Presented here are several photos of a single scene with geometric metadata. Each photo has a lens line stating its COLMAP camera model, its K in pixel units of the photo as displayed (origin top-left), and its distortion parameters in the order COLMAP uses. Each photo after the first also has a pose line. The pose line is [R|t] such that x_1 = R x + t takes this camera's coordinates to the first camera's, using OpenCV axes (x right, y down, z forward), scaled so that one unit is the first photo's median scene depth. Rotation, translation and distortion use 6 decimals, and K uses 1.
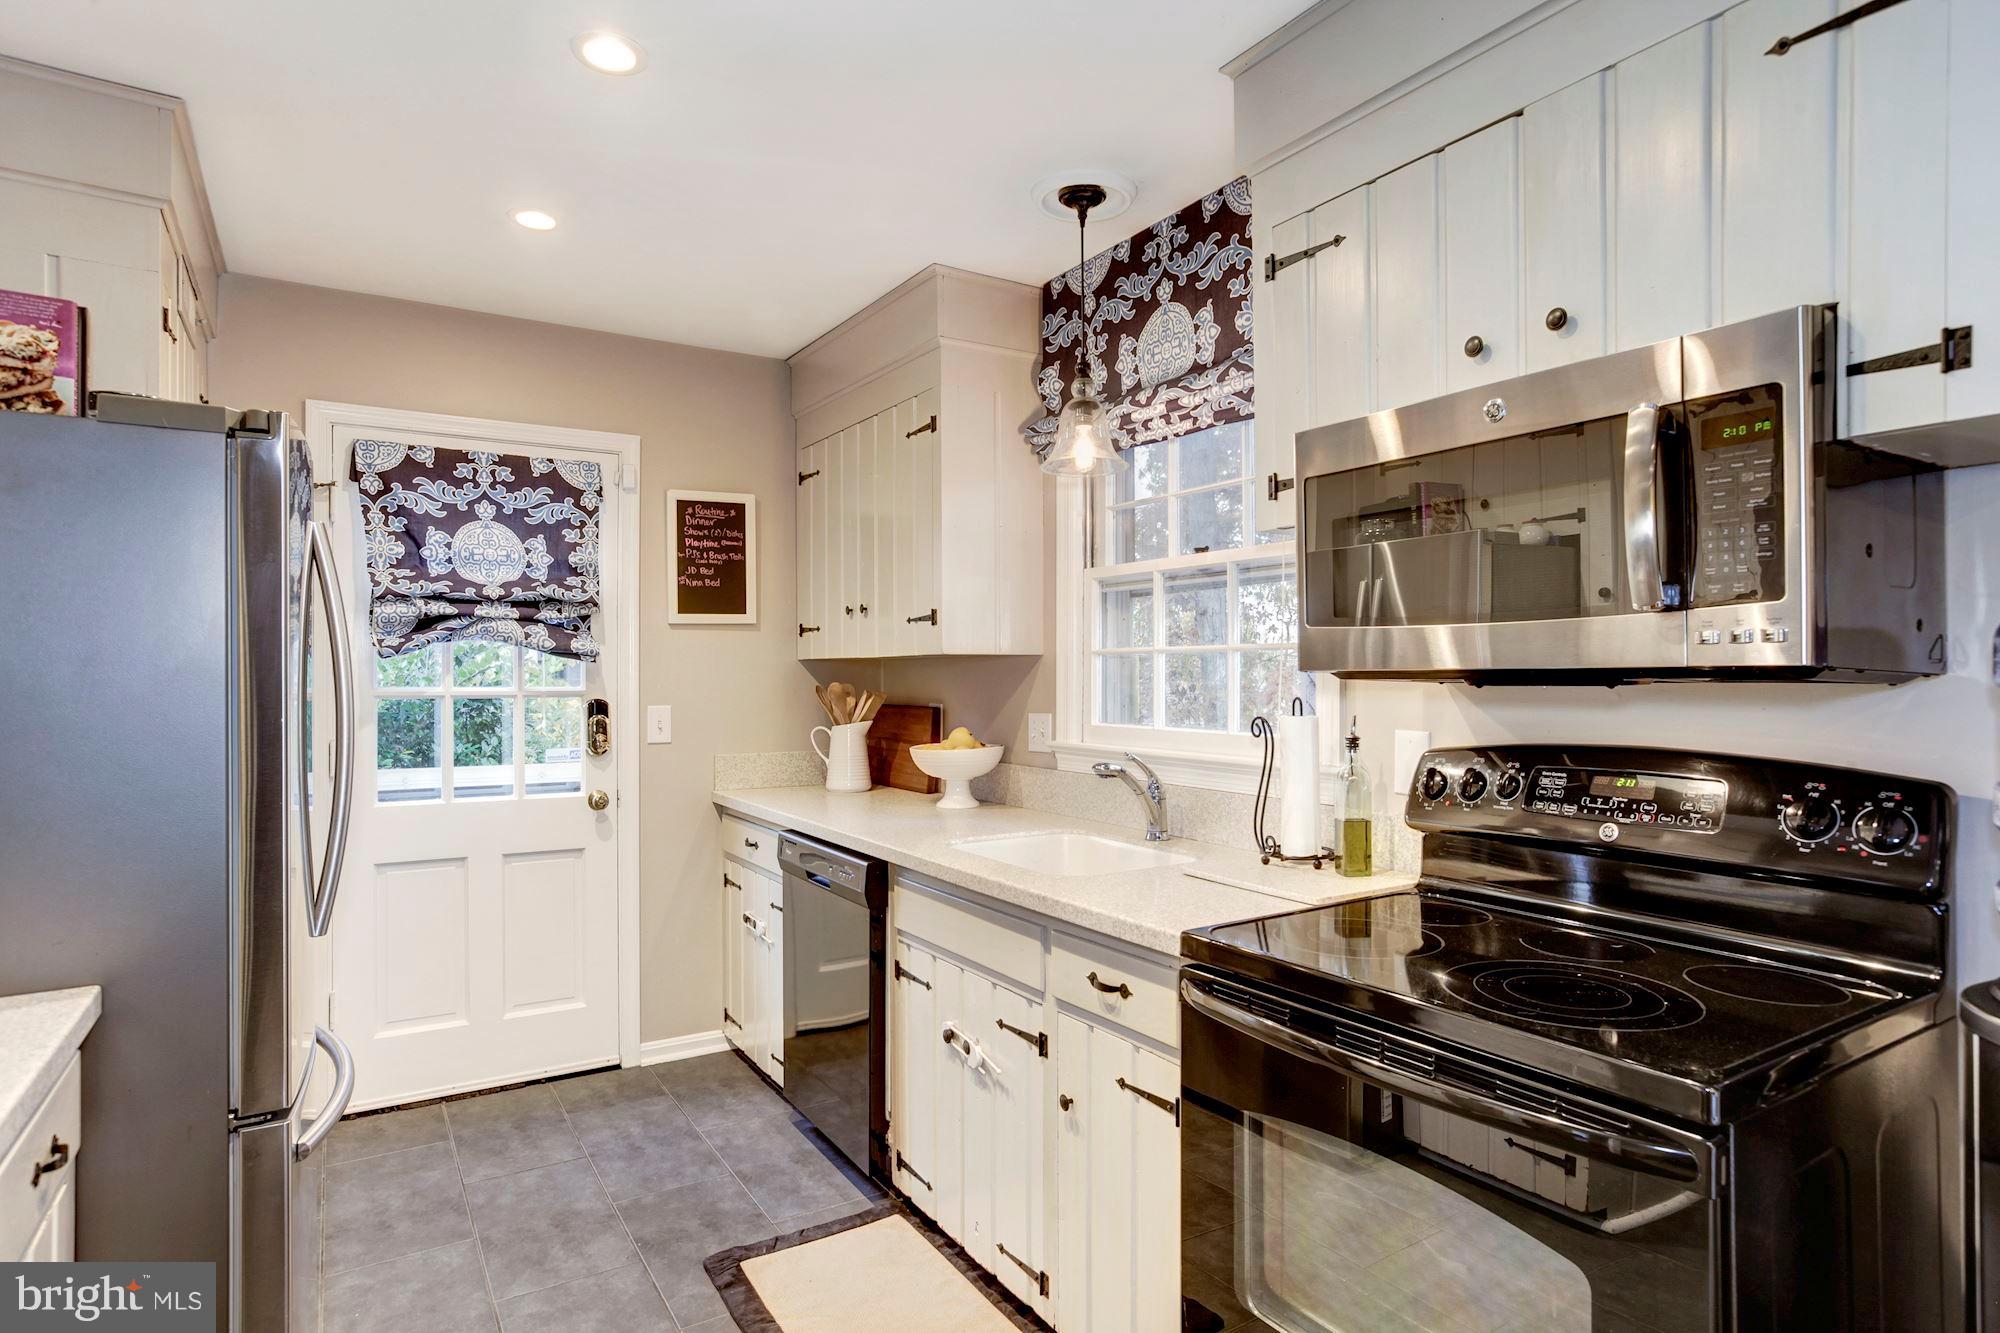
lens RADIAL K [[1064.5, 0, 1002.9], [0, 1064.5, 664.4], [0, 0, 1]] dist [-0.022138, 0.008804]
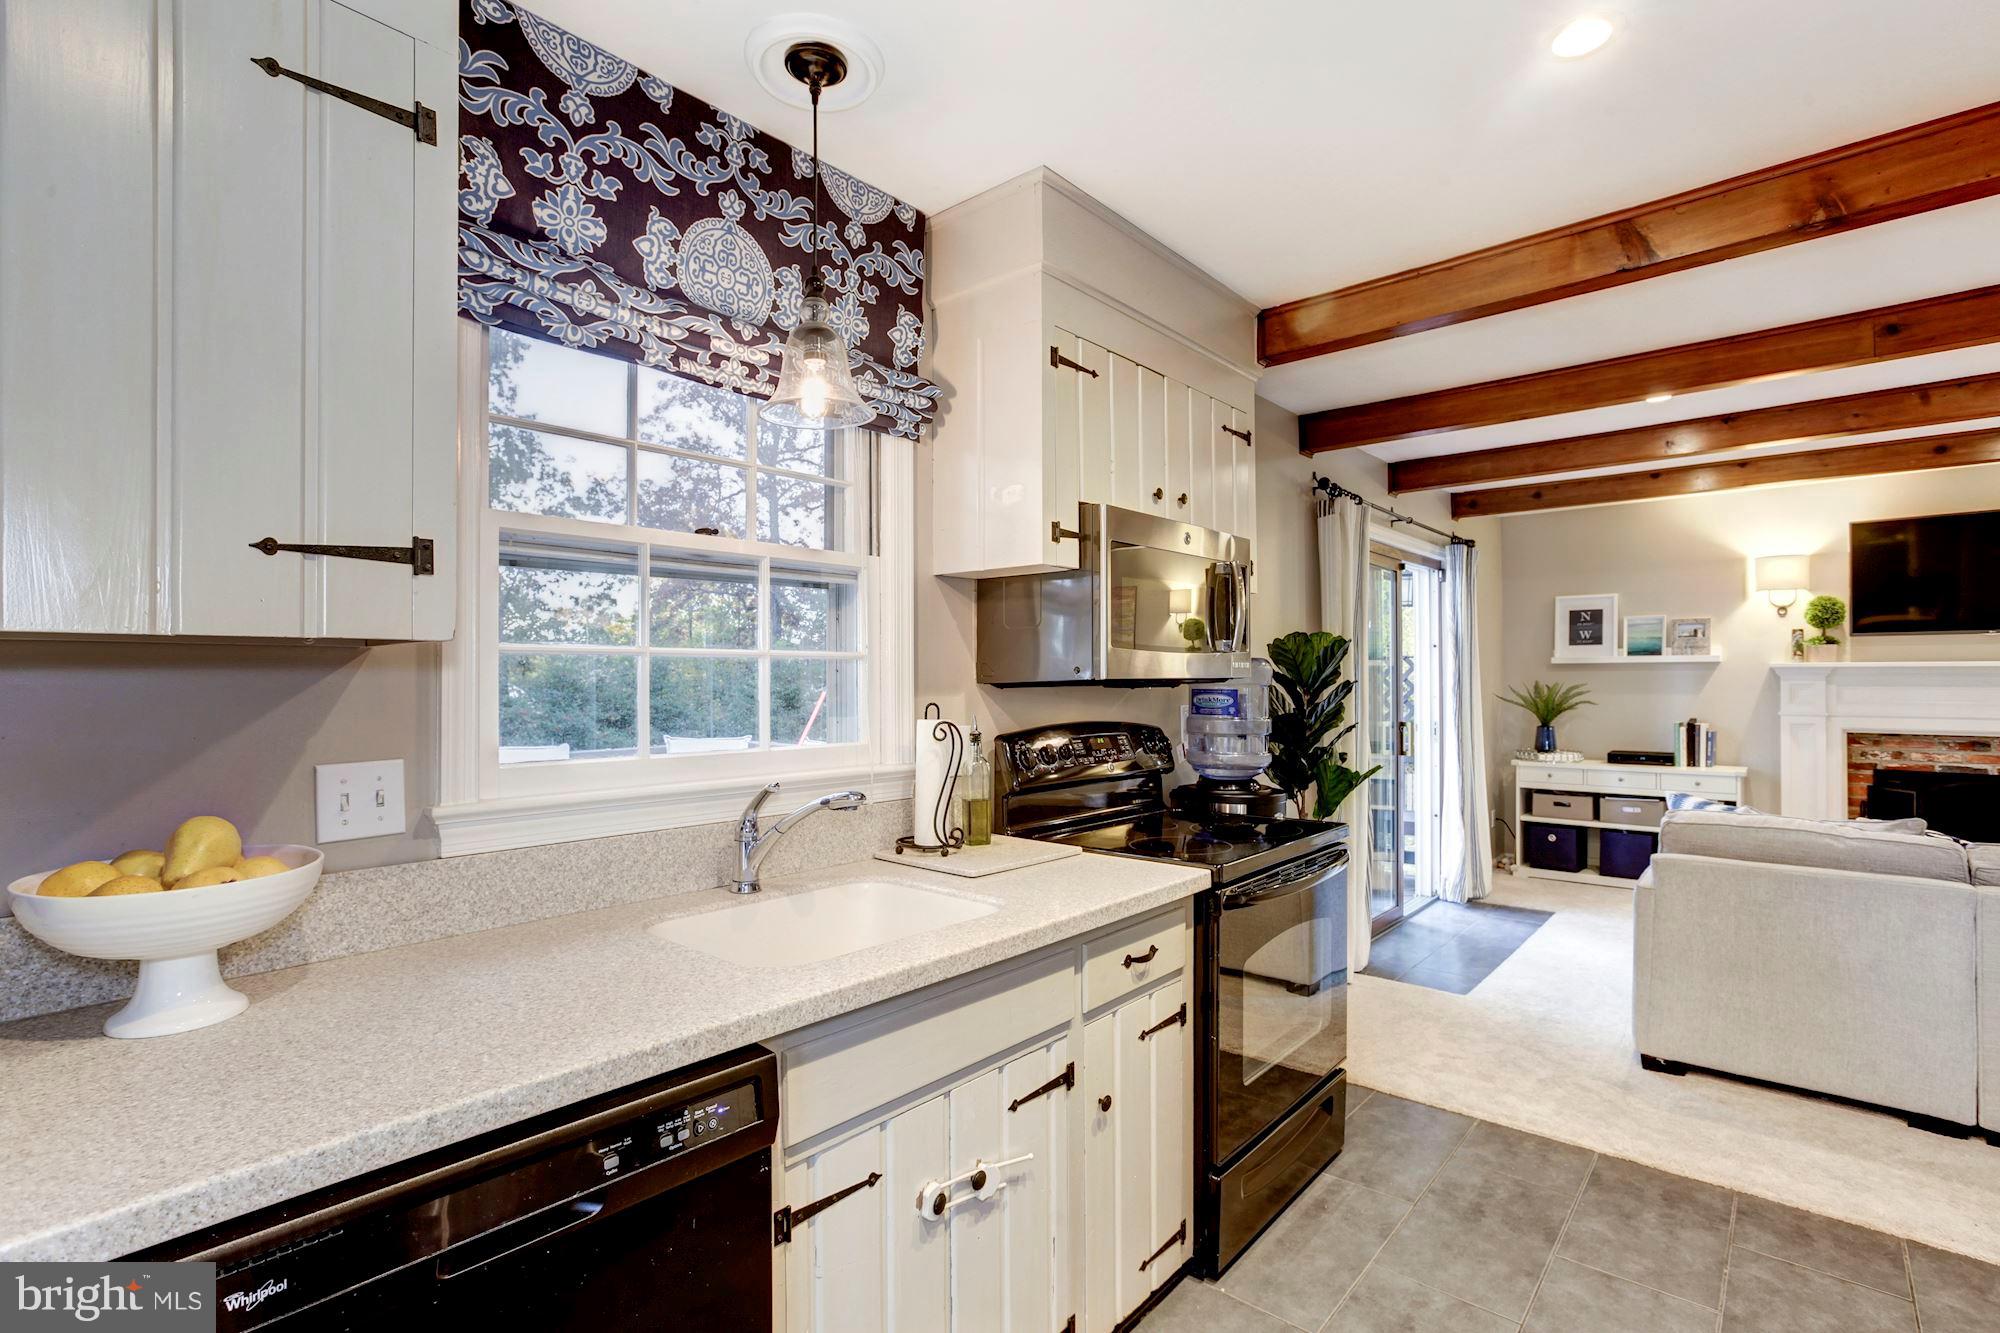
lens RADIAL K [[952.0, 0, 991.7], [0, 952.0, 663.7], [0, 0, 1]] dist [-0.013997, 0.000959]
pose [[-0.277637, 0.017877, 0.960520, -0.530233], [-0.005293, 0.999783, -0.020138, 0.007238], [-0.960672, -0.010675, -0.277482, 0.913158]]
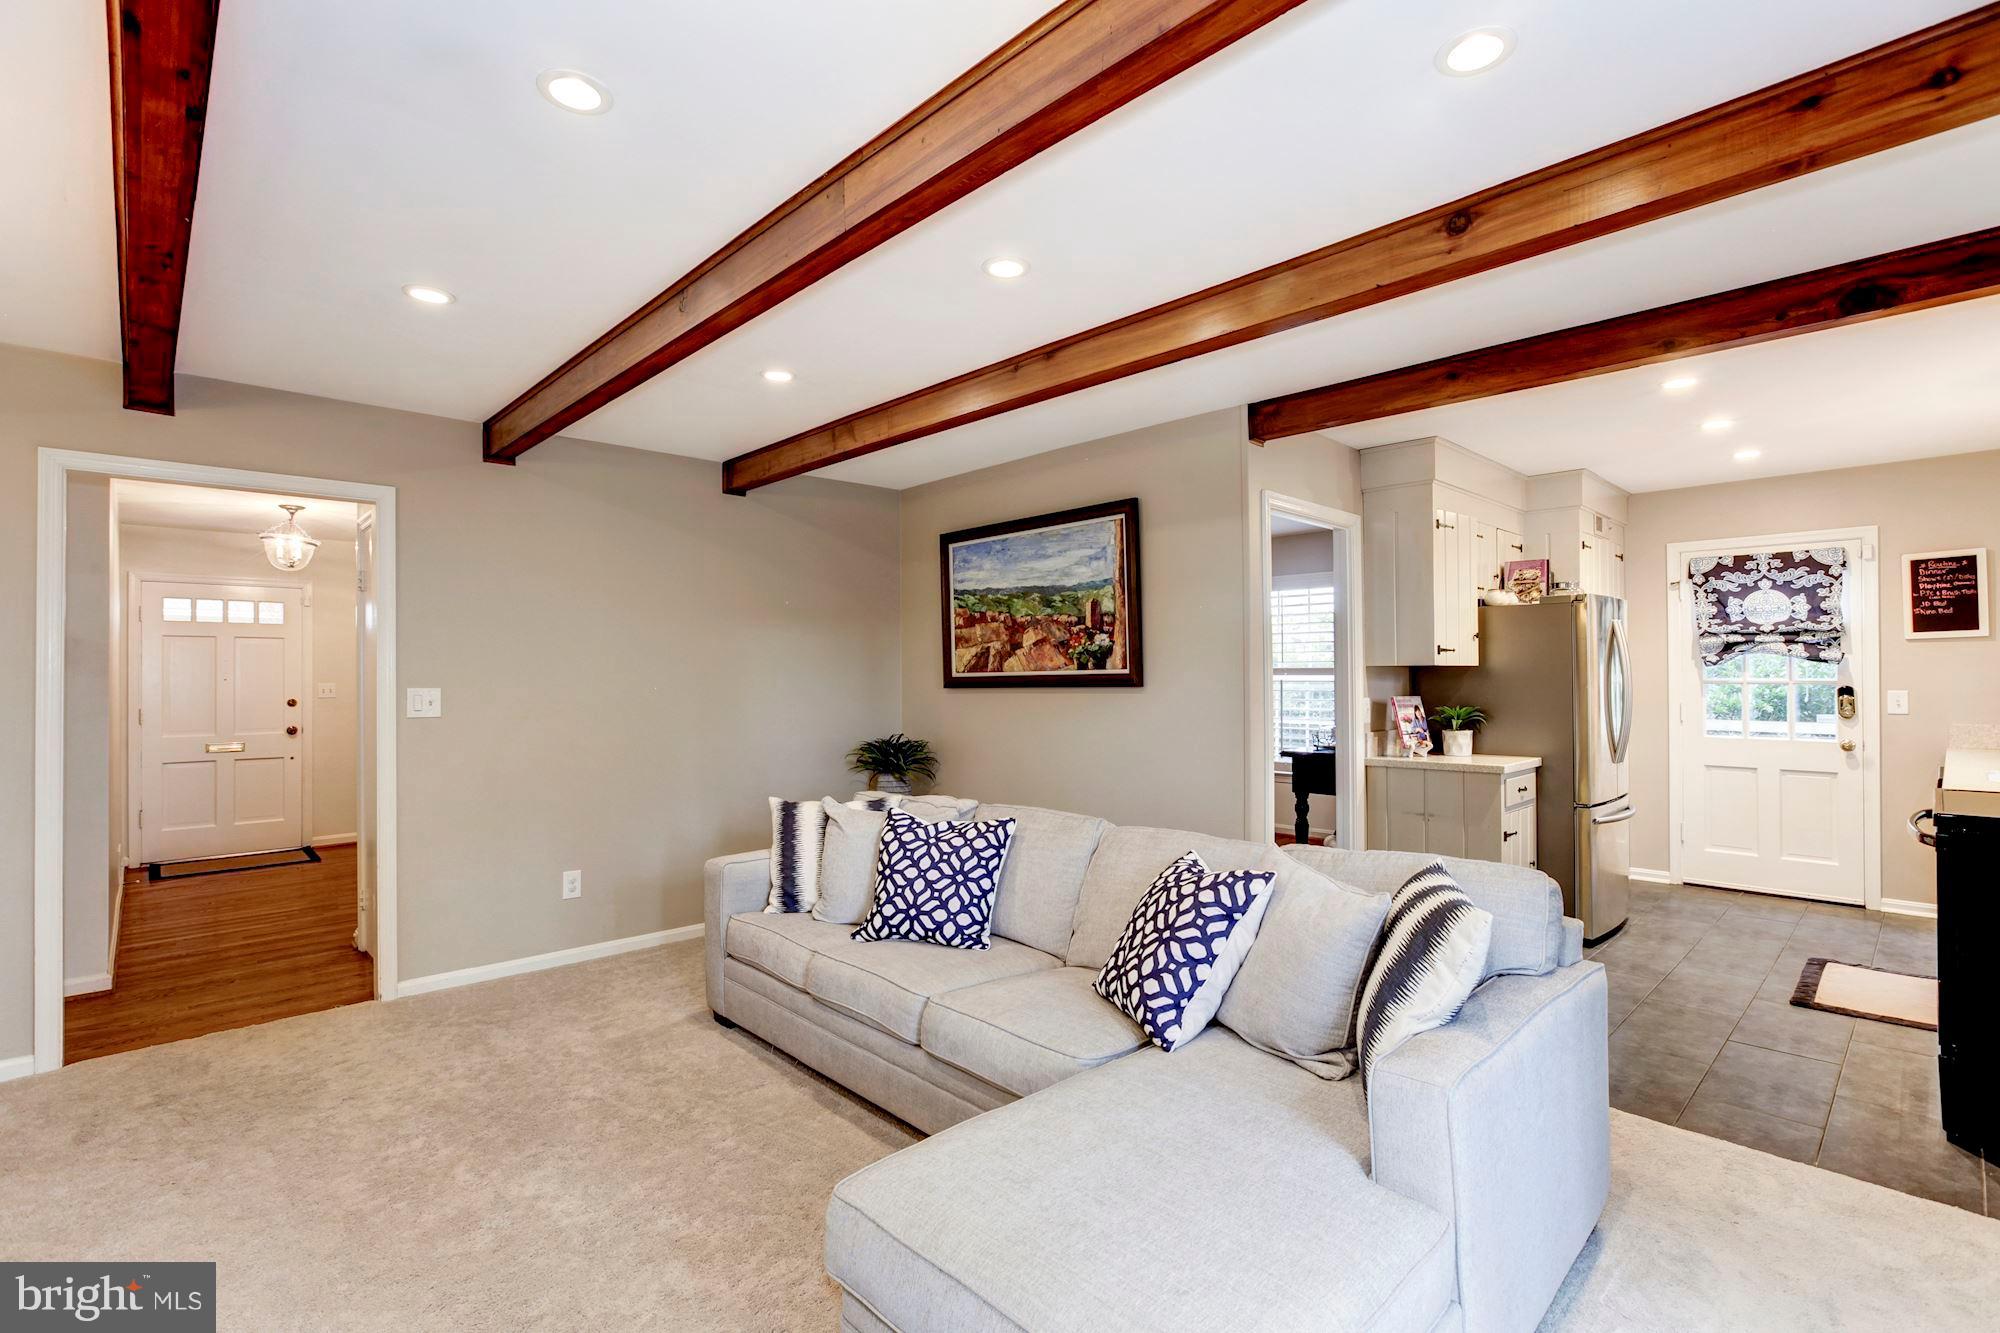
lens RADIAL K [[909.8, 0, 985.3], [0, 909.8, 671.5], [0, 0, 1]] dist [-0.003756, 0.004639]
pose [[0.195879, -0.003291, -0.980623, 0.936772], [0.016561, 0.999863, -0.000048, -0.016163], [0.980488, -0.016230, 0.195906, -0.766807]]
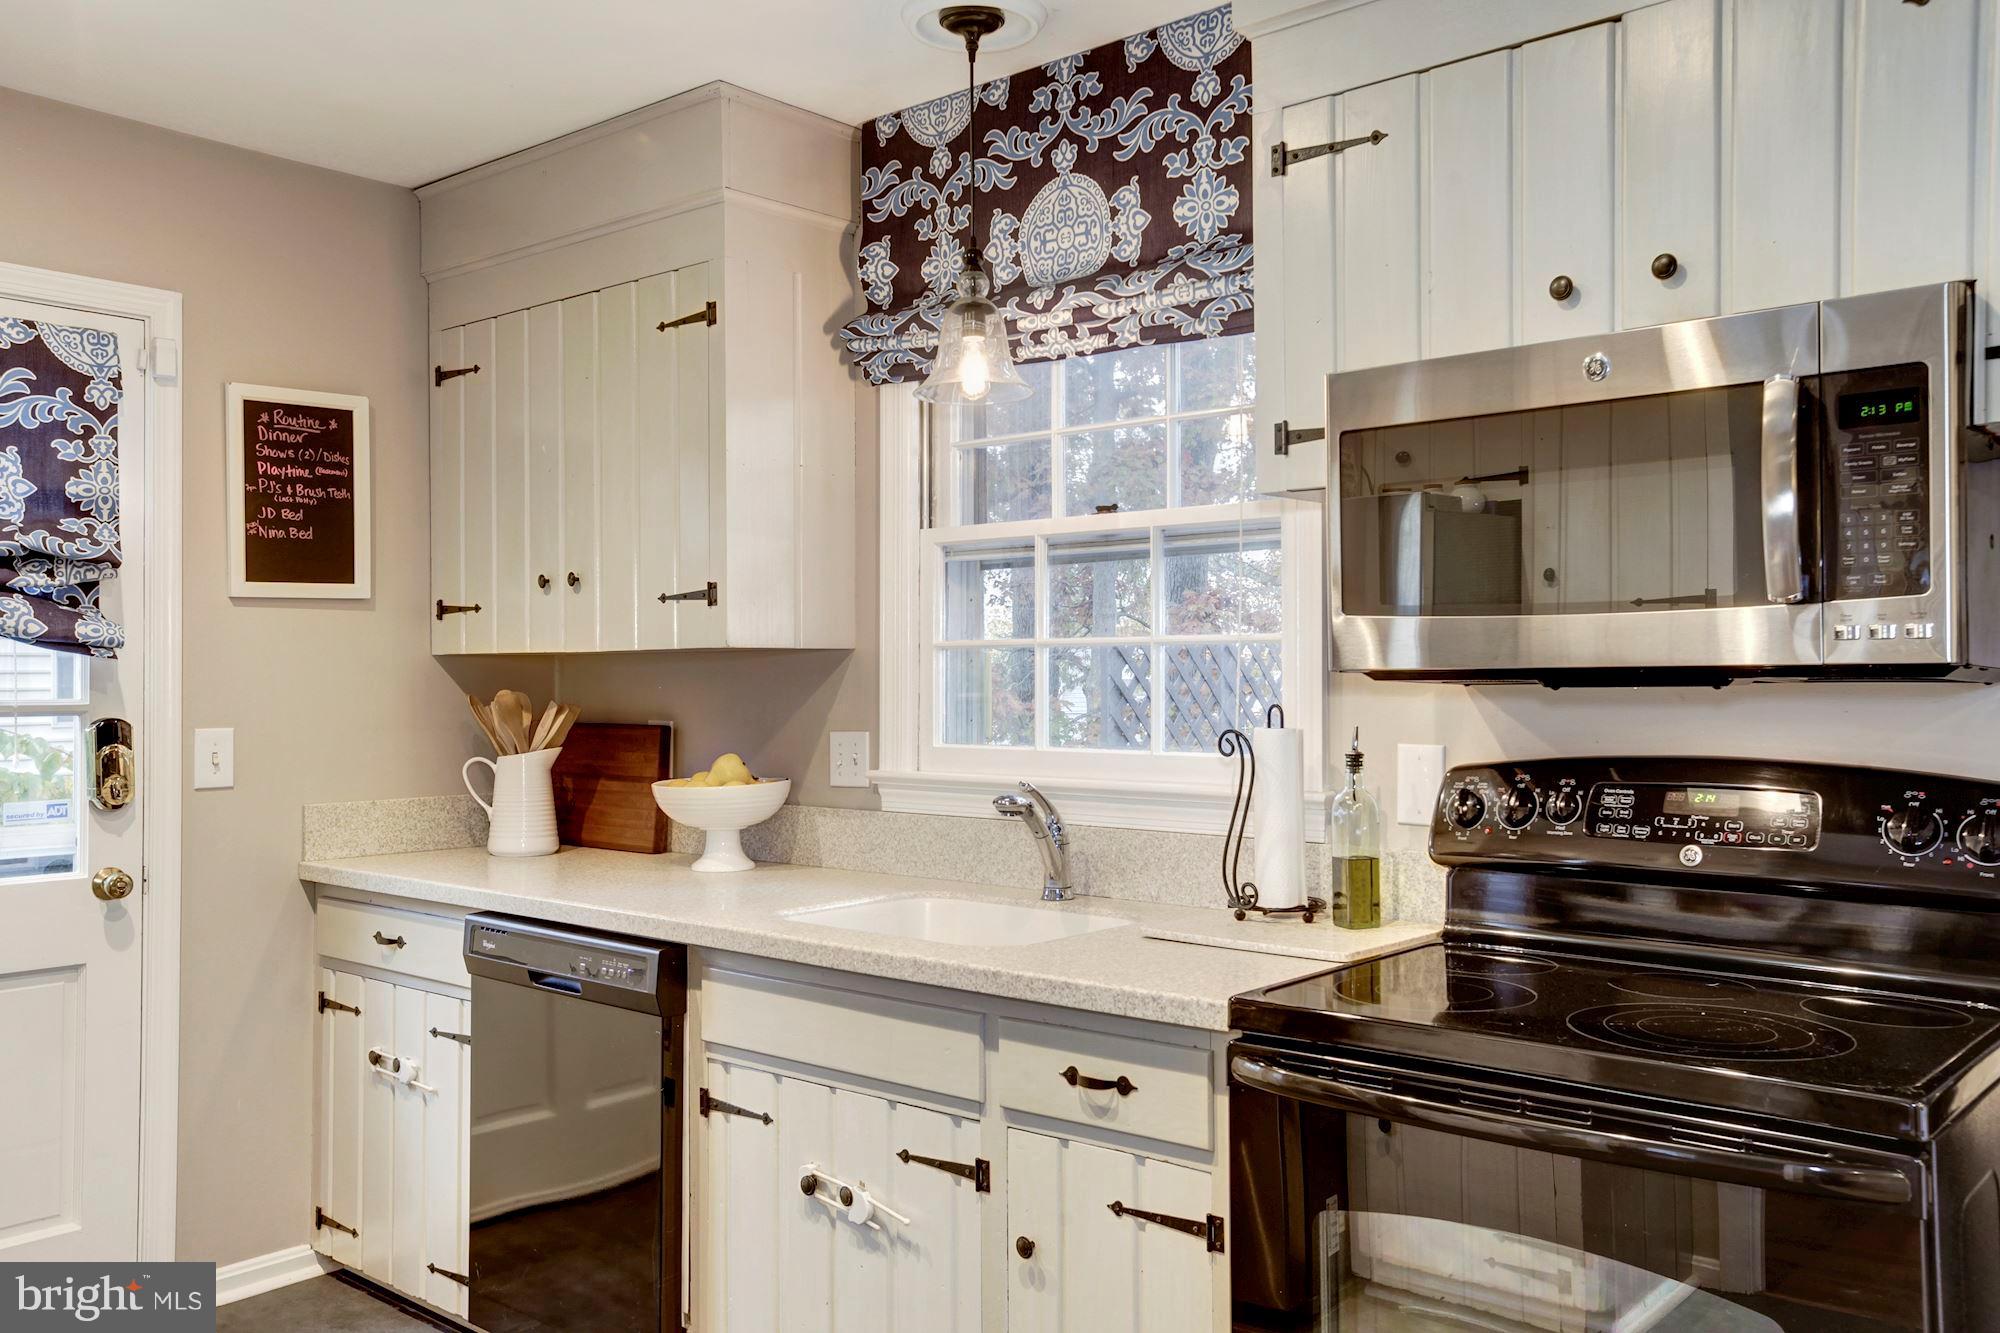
lens RADIAL K [[1628.7, 0, 1010.3], [0, 1628.7, 659.9], [0, 0, 1]] dist [0.020521, 0.024065]
pose [[0.957683, 0.001526, 0.287822, -0.190469], [-0.000756, 0.999996, -0.002786, 0.001194], [-0.287825, 0.002451, 0.957680, -0.068905]]
